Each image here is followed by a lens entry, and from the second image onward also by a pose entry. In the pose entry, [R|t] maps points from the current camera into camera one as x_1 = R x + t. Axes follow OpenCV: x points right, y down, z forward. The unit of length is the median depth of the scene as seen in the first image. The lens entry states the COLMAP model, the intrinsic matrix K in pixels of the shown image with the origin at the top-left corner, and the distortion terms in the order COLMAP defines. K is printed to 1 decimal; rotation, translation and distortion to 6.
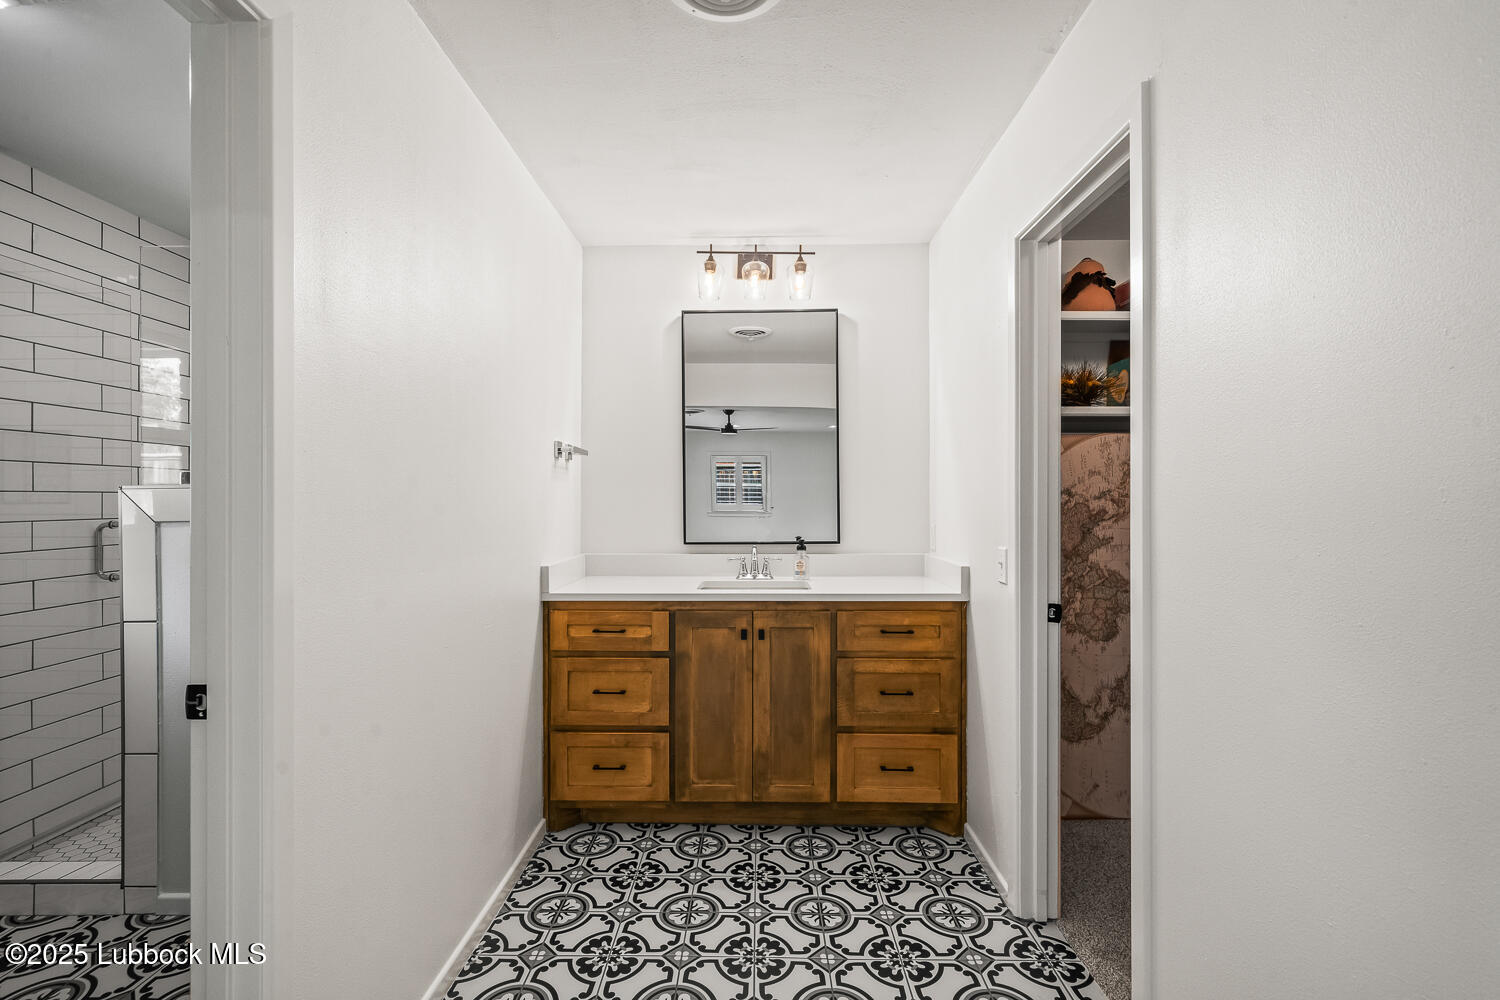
lens RADIAL K [[629.7, 0, 745.4], [0, 629.7, 498.8], [0, 0, 1]] dist [0.000906, 0.000078]
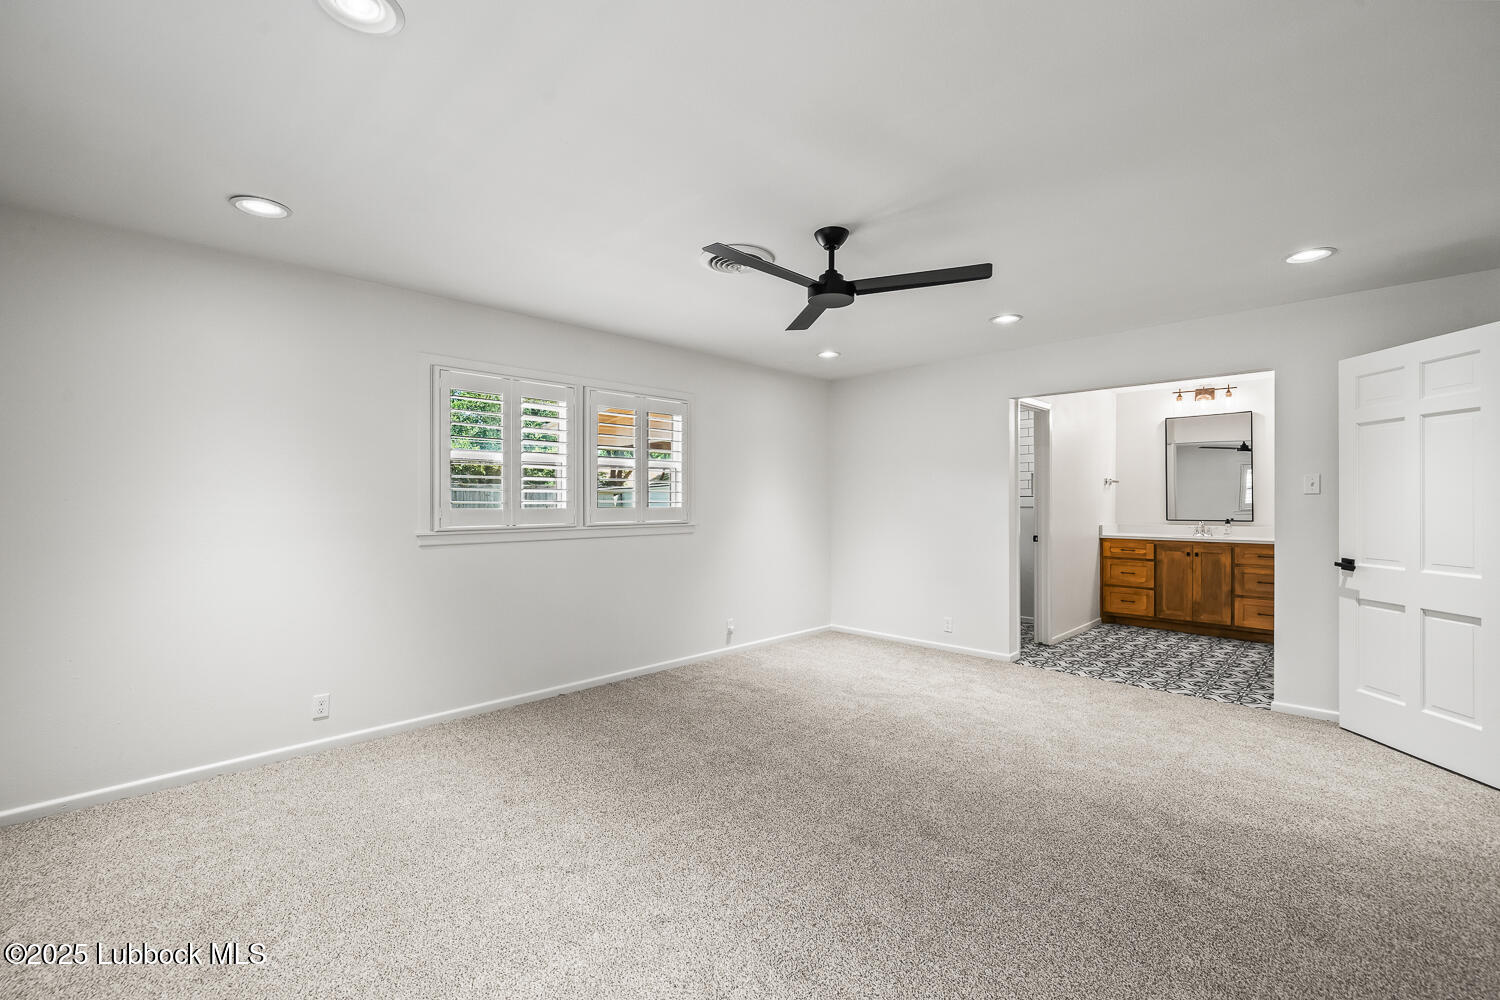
lens RADIAL K [[629.7, 0, 745.4], [0, 629.7, 498.8], [0, 0, 1]] dist [0.000906, 0.000078]
pose [[0.710518, 0.000431, -0.703678, 0.509581], [-0.001347, 0.999999, -0.000747, -0.002461], [0.703677, 0.001478, 0.710518, -2.030511]]
